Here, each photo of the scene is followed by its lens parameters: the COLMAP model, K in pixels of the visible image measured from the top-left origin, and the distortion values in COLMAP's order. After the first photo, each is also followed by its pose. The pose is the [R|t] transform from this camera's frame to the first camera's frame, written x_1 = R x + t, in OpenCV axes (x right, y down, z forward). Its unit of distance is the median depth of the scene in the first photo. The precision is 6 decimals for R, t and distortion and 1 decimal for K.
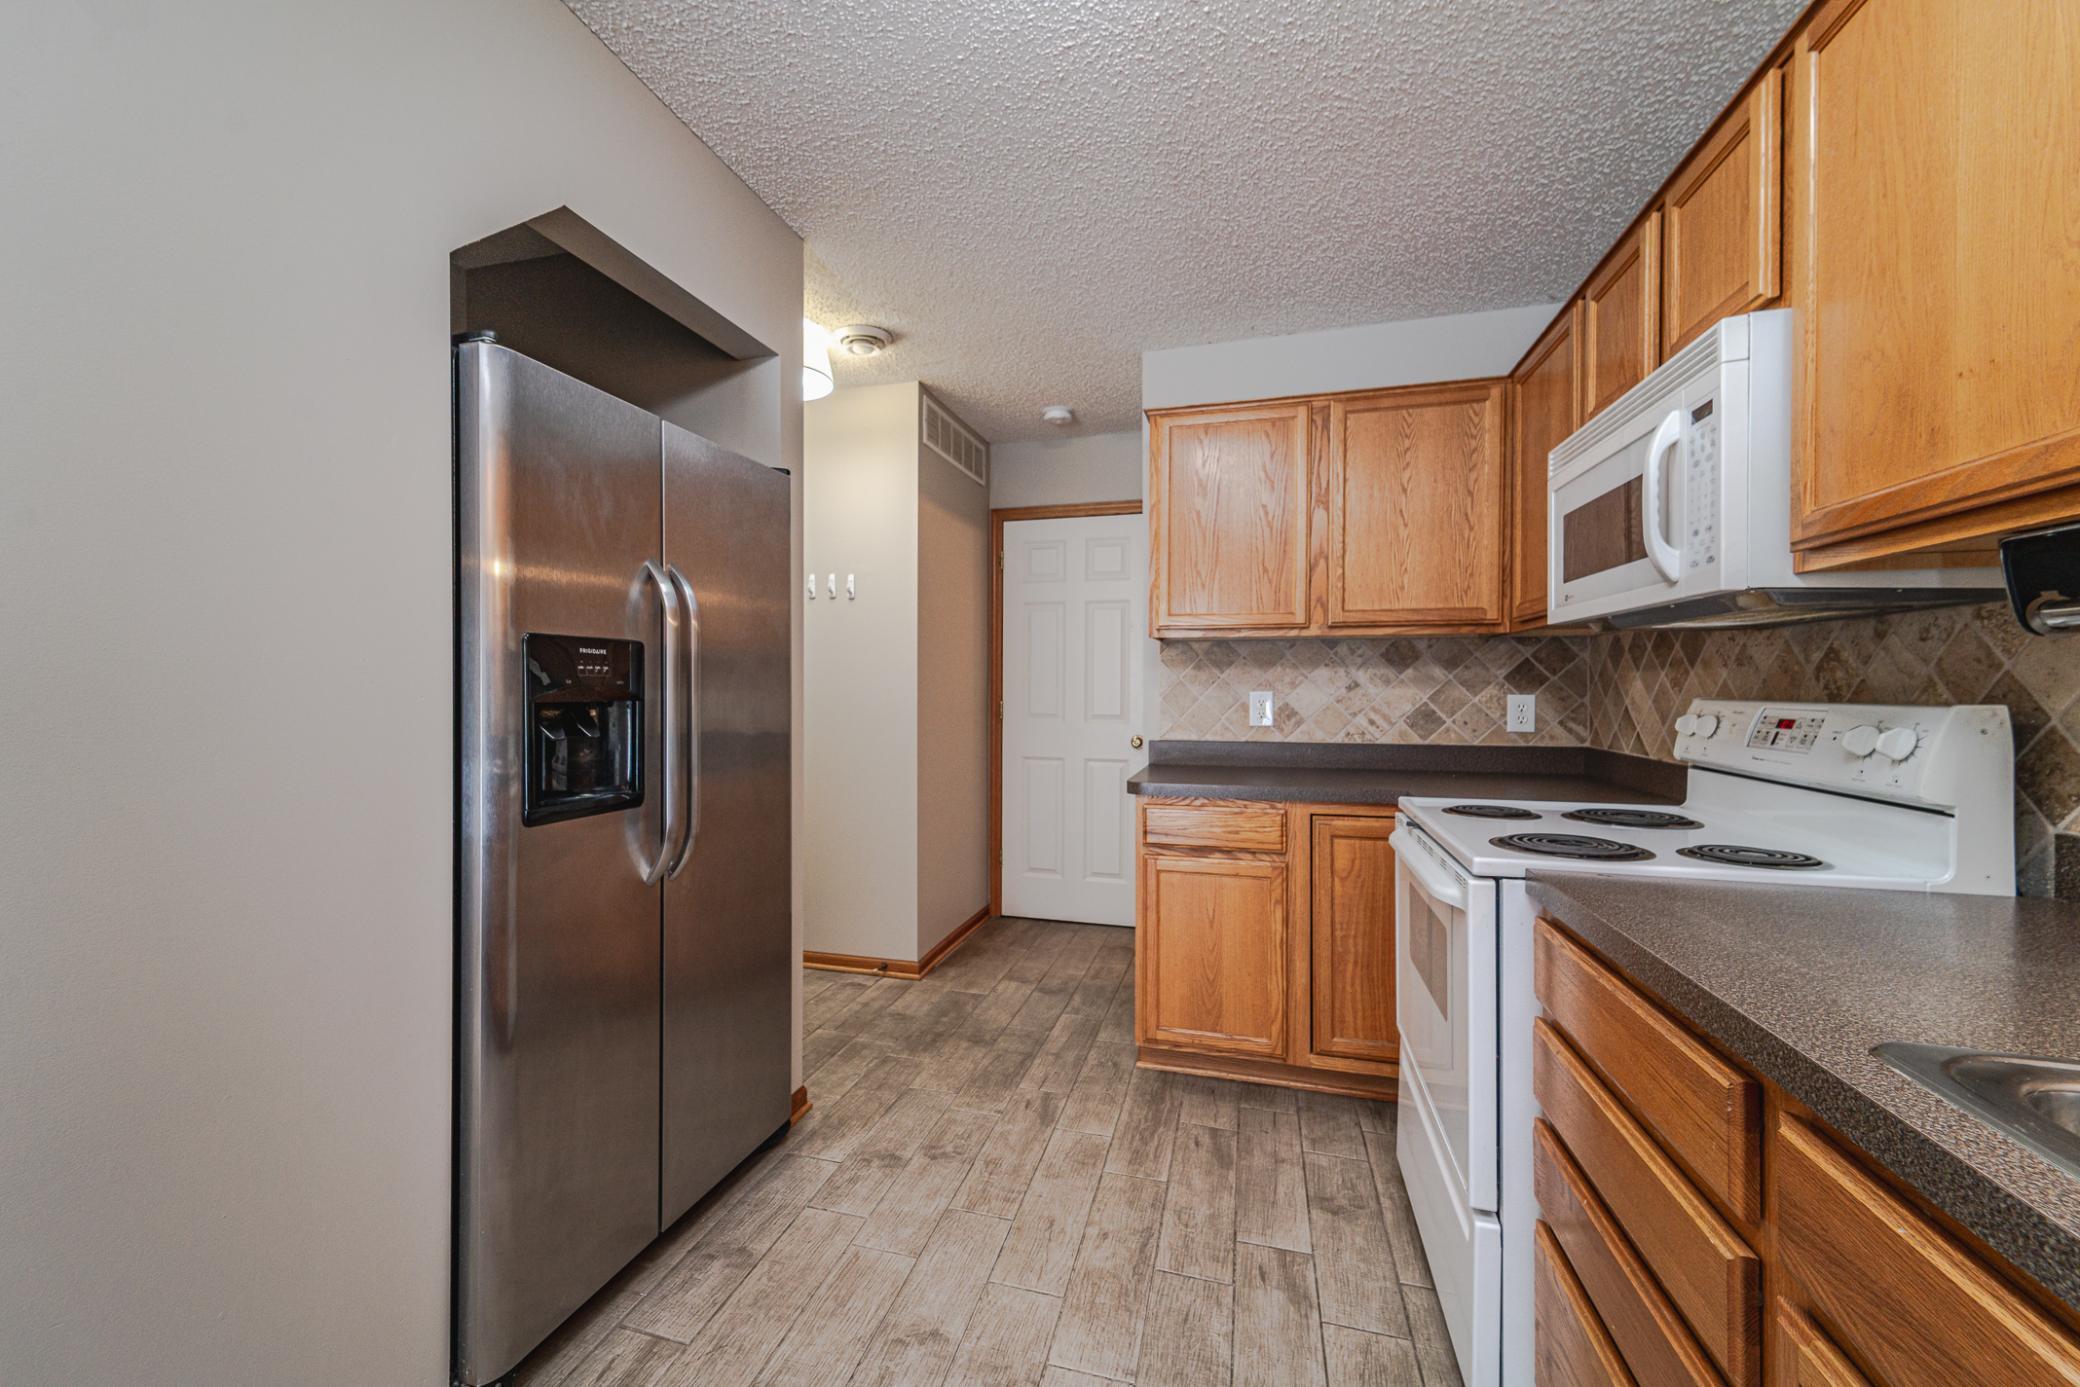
lens RADIAL K [[806.4, 0, 1032.3], [0, 806.4, 691.3], [0, 0, 1]] dist [0.002272, -0.000030]
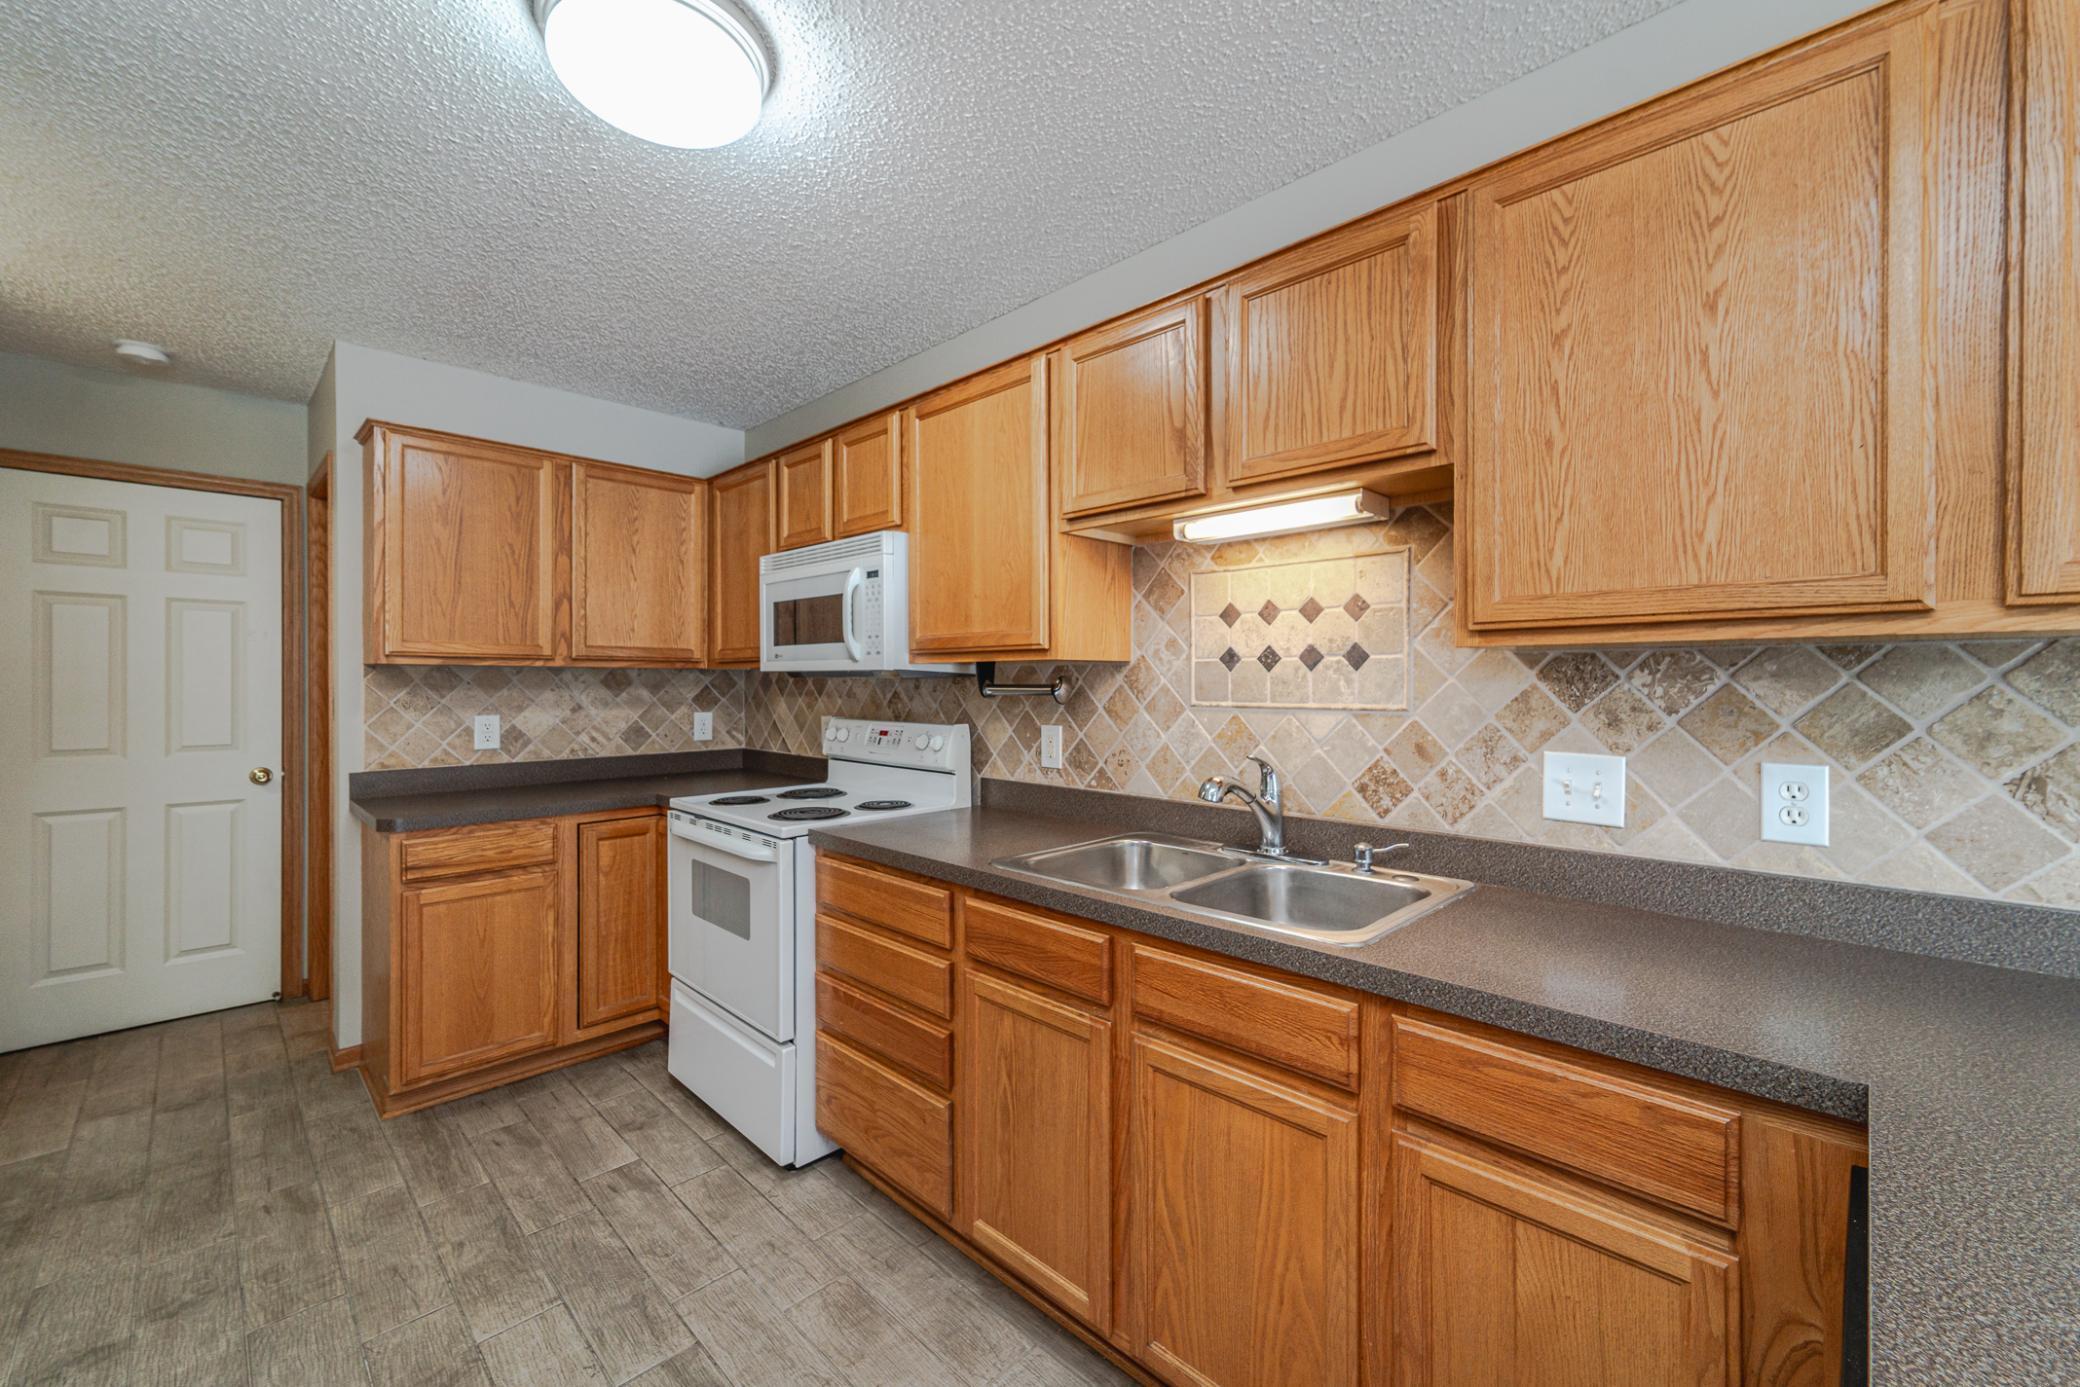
lens RADIAL K [[854.5, 0, 991.7], [0, 854.5, 686.7], [0, 0, 1]] dist [0.007360, -0.000350]
pose [[0.504549, -0.009242, 0.863334, -0.402510], [0.004824, 0.999957, 0.007886, -0.050615], [-0.863370, 0.000186, 0.504572, -0.133481]]
